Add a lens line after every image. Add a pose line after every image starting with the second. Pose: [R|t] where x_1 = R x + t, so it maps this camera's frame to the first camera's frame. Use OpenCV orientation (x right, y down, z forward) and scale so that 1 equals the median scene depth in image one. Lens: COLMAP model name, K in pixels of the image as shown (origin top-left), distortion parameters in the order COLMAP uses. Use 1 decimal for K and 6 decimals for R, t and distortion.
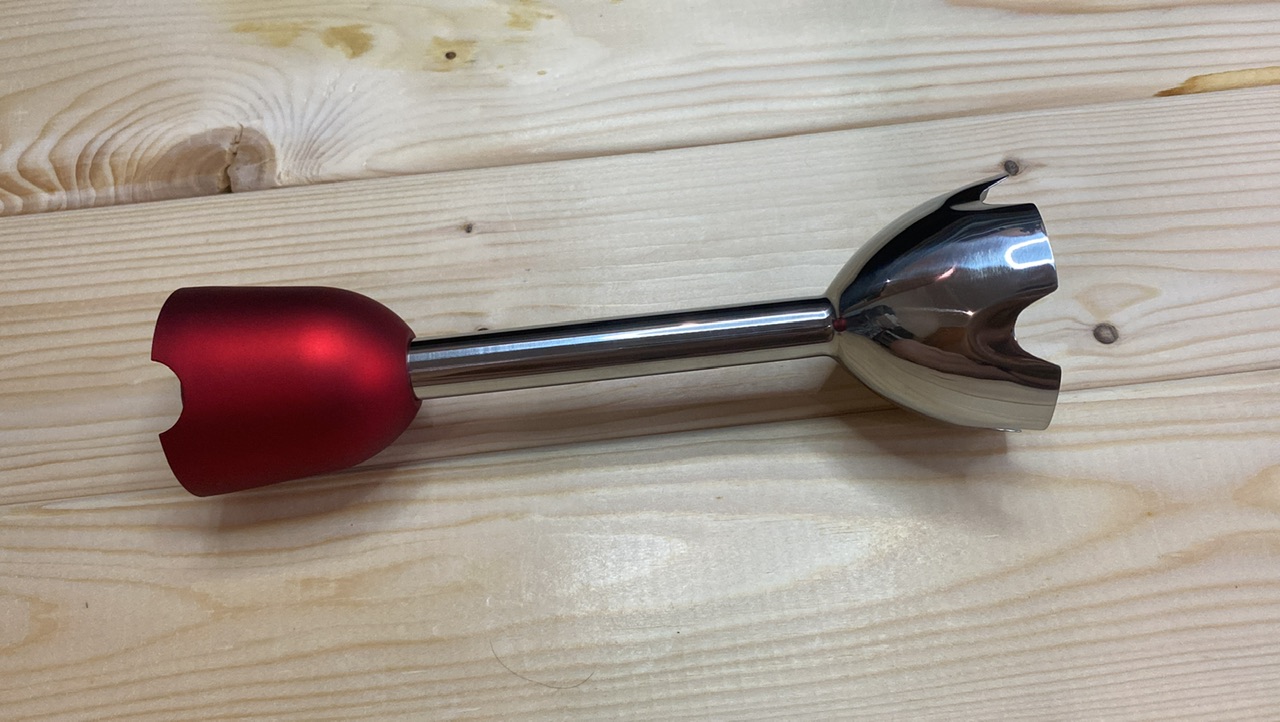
lens RADIAL K [[1130.1, 0, 663.7], [0, 1130.1, 358.5], [0, 0, 1]] dist [0.013499, -0.057525]
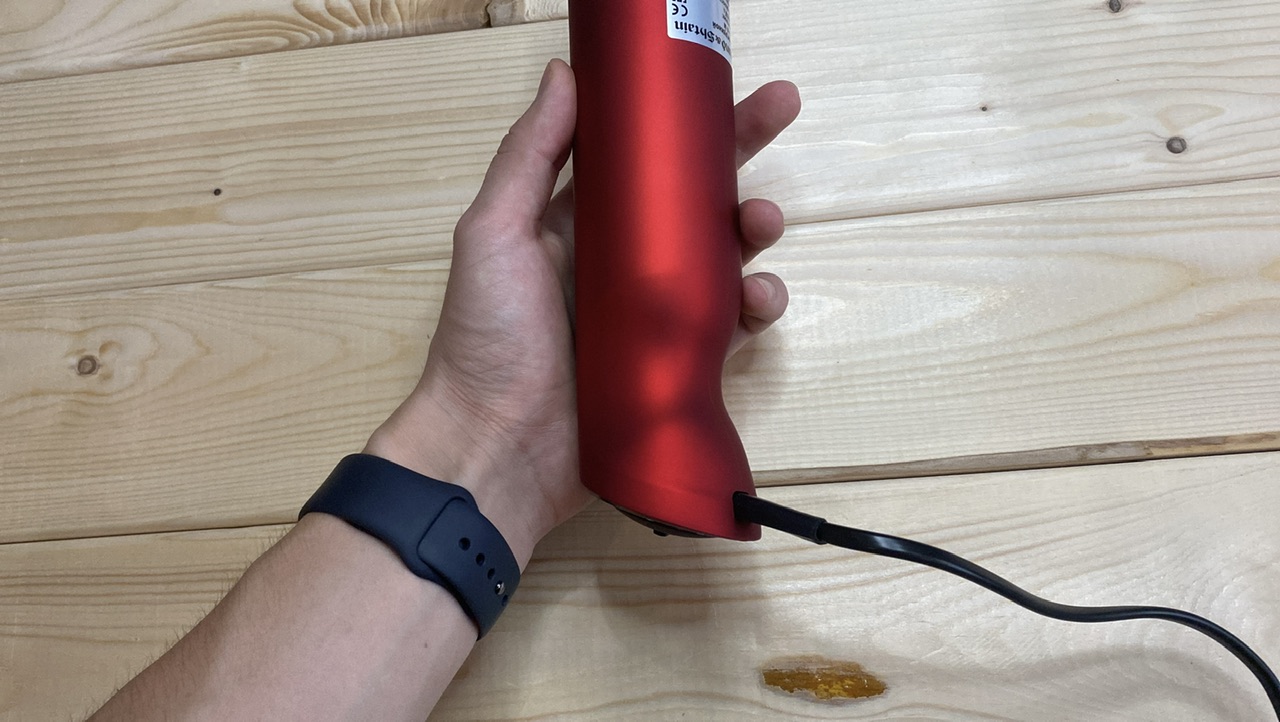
lens RADIAL K [[1203.8, 0, 633.5], [0, 1203.8, 366.3], [0, 0, 1]] dist [0.066390, -0.186998]
pose [[0.995015, 0.020469, -0.097601, -0.091384], [0.001087, 0.976425, 0.215852, -0.078033], [0.099719, -0.214882, 0.971536, -0.484211]]
